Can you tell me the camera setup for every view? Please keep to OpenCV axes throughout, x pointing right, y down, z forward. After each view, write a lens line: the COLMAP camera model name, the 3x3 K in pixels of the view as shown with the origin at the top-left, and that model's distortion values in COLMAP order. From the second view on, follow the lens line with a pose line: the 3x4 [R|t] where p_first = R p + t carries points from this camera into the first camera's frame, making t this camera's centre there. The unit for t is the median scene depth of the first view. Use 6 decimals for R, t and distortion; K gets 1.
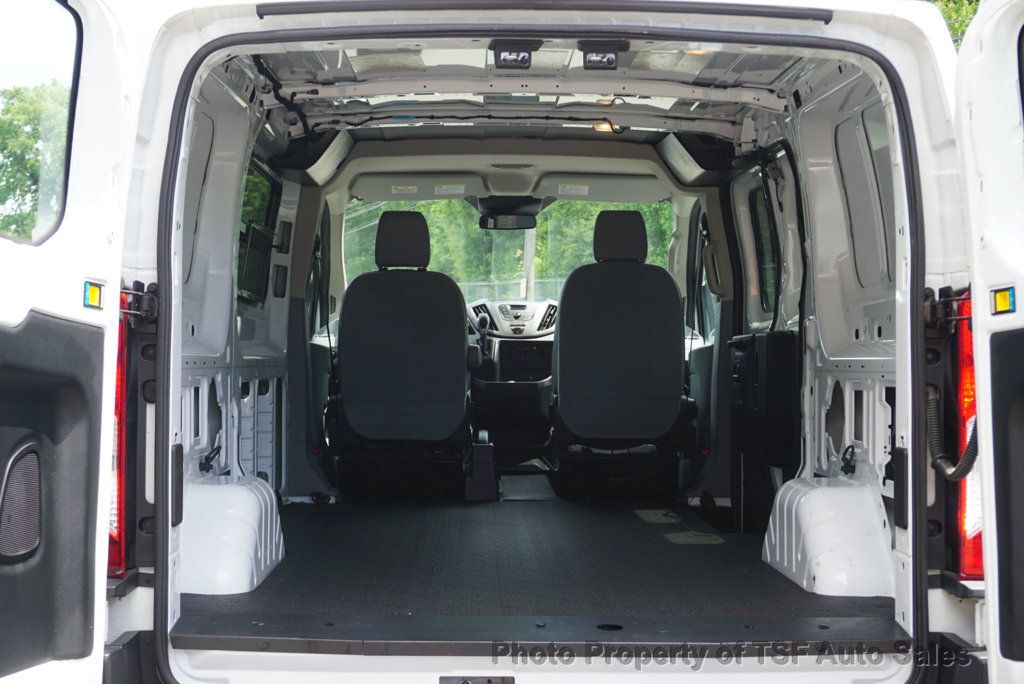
lens RADIAL K [[1626.3, 0, 512.0], [0, 1626.3, 342.0], [0, 0, 1]] dist [0.025682, -0.010904]
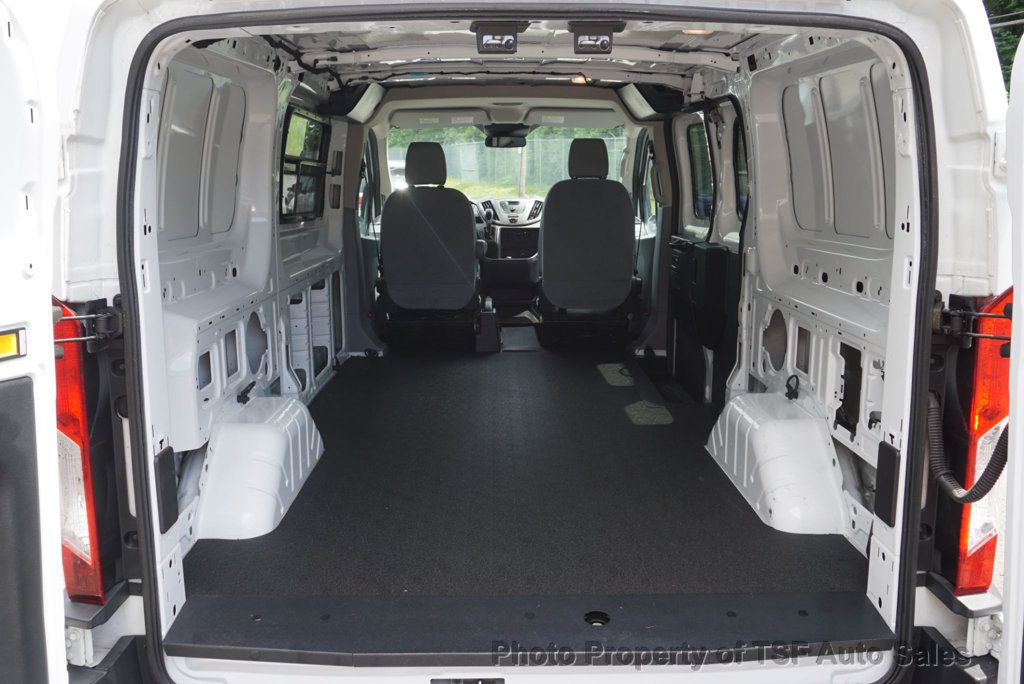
lens RADIAL K [[887.2, 0, 512.0], [0, 887.2, 342.0], [0, 0, 1]] dist [0.001235, 0.002123]
pose [[0.999966, -0.007422, -0.003722, 0.006548], [0.007985, 0.982485, 0.186171, -0.068908], [0.002275, -0.186194, 0.982510, 0.326194]]
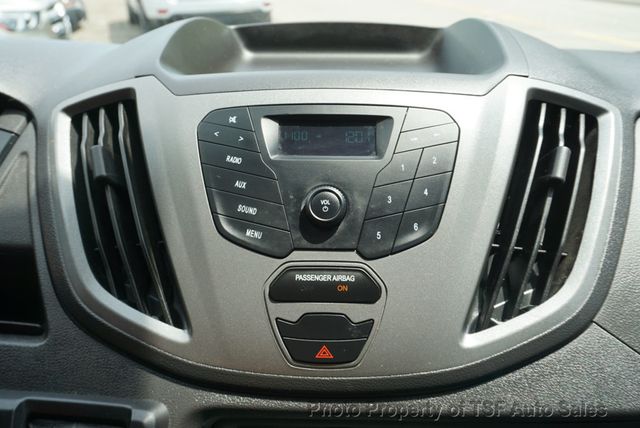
lens RADIAL K [[618.6, 0, 320.0], [0, 618.6, 214.0], [0, 0, 1]] dist [-0.000909, 0.000346]
pose [[0.998292, 0.012060, -0.057156, 0.008833], [0.012275, 0.913302, 0.407099, -0.055853], [0.057110, -0.407105, 0.911594, 1.406324]]
